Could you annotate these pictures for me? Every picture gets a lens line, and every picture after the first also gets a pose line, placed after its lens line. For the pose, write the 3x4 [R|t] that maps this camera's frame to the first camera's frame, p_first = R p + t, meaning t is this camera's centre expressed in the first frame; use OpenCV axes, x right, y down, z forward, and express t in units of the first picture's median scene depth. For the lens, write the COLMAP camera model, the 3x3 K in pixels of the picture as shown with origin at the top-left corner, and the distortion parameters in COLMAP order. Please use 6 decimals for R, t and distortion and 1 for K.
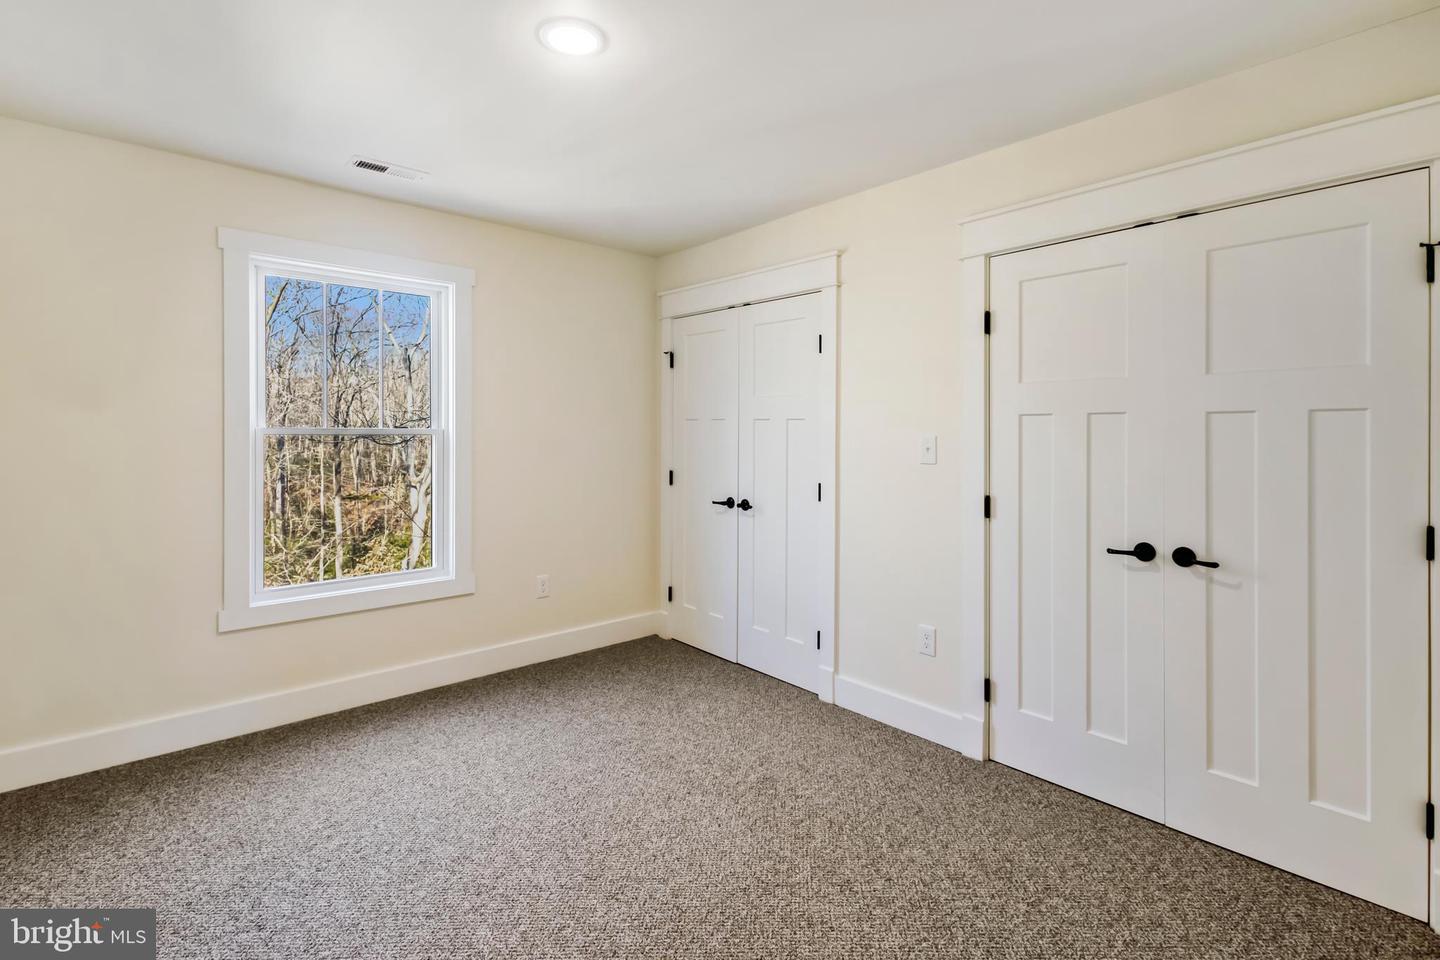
lens RADIAL K [[672.1, 0, 719.8], [0, 672.1, 440.0], [0, 0, 1]] dist [0.015627, -0.000564]
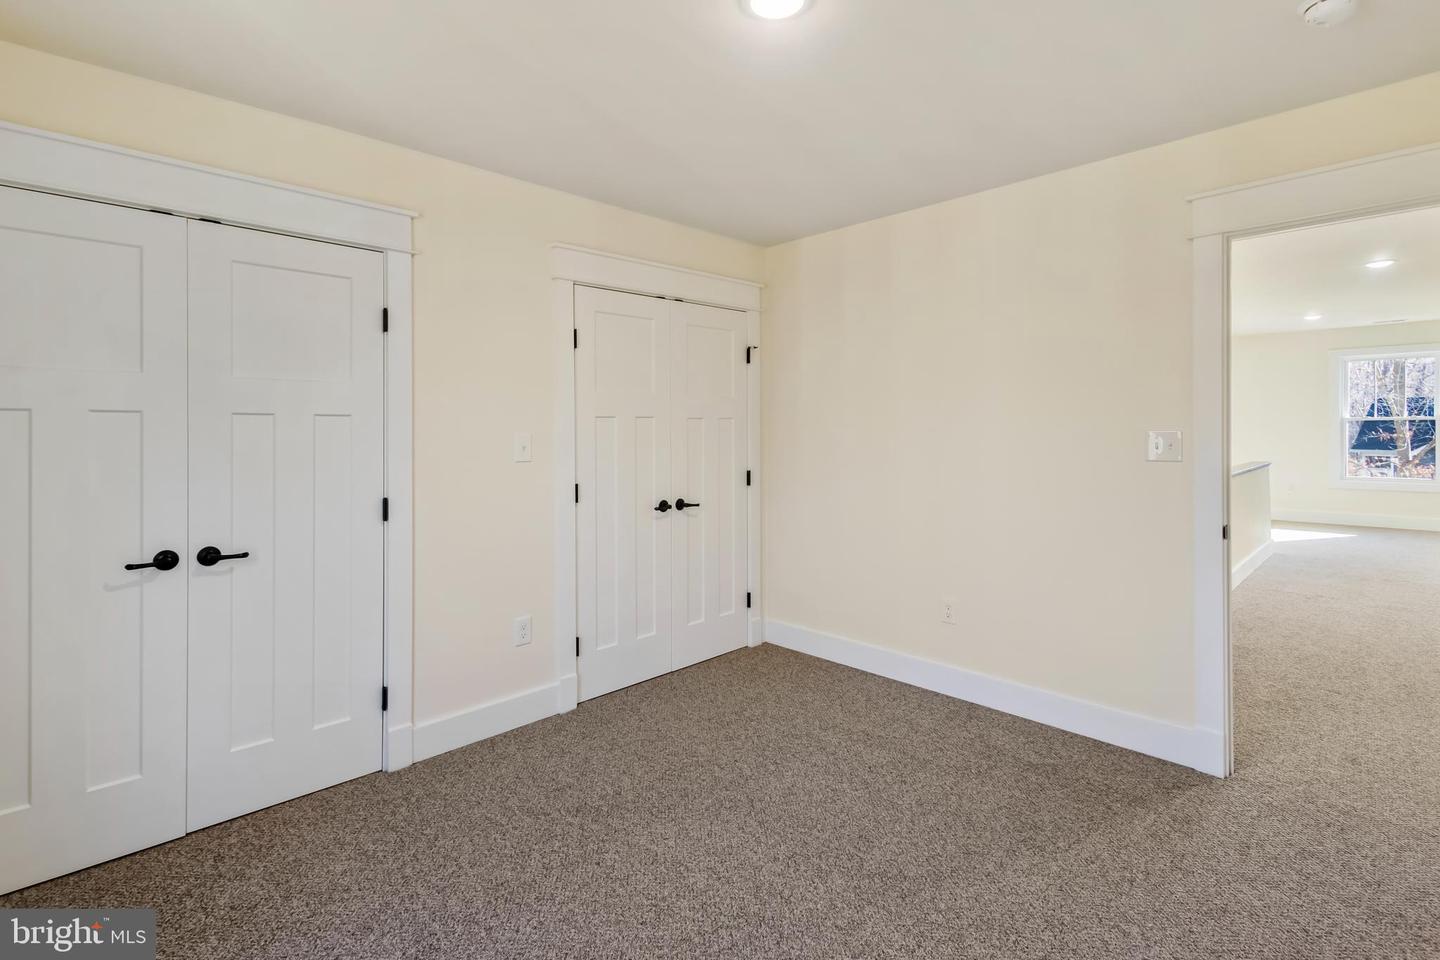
lens RADIAL K [[672.1, 0, 719.8], [0, 672.1, 440.0], [0, 0, 1]] dist [0.015627, -0.000564]
pose [[-0.040545, -0.022960, 0.998914, -0.802557], [0.010770, 0.999668, 0.023415, -0.020703], [-0.999120, 0.011707, -0.040284, 0.796895]]
